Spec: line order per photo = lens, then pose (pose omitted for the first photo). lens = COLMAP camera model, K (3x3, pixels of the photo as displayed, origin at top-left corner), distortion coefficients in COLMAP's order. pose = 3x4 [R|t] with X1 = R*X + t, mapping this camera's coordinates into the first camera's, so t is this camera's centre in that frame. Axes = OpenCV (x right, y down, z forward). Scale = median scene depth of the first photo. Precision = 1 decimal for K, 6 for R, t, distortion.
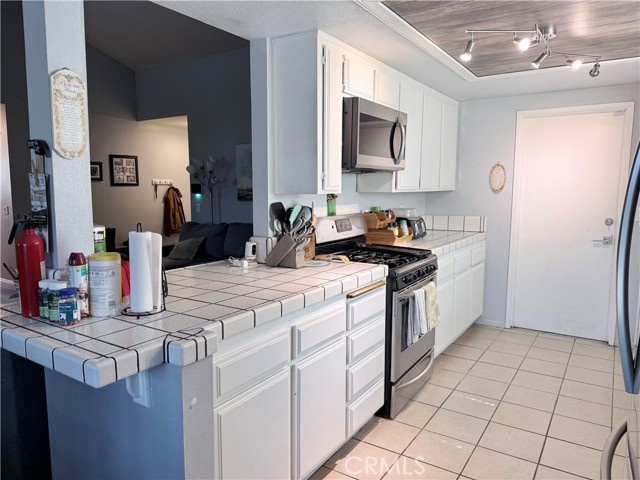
lens RADIAL K [[458.6, 0, 305.1], [0, 458.6, 241.4], [0, 0, 1]] dist [0.053773, -0.057741]
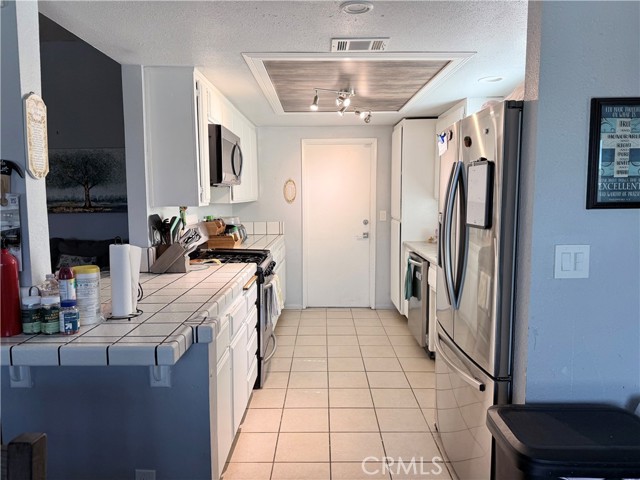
lens RADIAL K [[458.6, 0, 305.9], [0, 458.6, 242.8], [0, 0, 1]] dist [0.053773, -0.057741]
pose [[0.845675, -0.061917, 0.530095, -0.342470], [0.069389, 0.997573, 0.005821, -0.000003], [-0.529169, 0.031860, 0.847918, -0.118537]]
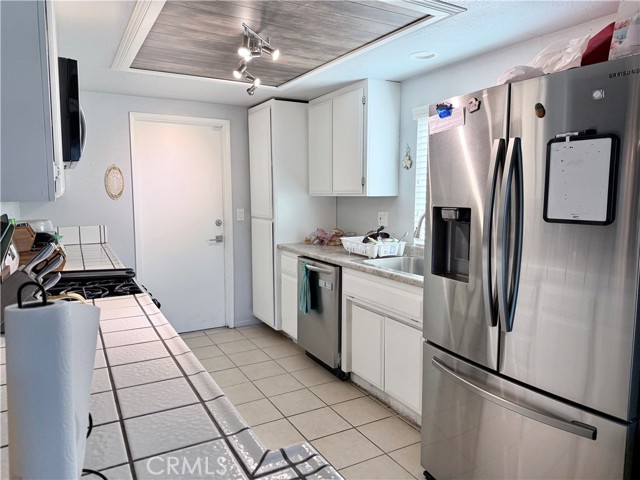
lens RADIAL K [[458.6, 0, 318.6], [0, 458.6, 239.7], [0, 0, 1]] dist [0.053773, -0.057741]
pose [[0.441673, -0.091767, 0.892471, -0.360332], [0.104413, 0.993253, 0.050457, -0.044729], [-0.891080, 0.070900, 0.448275, 0.384483]]
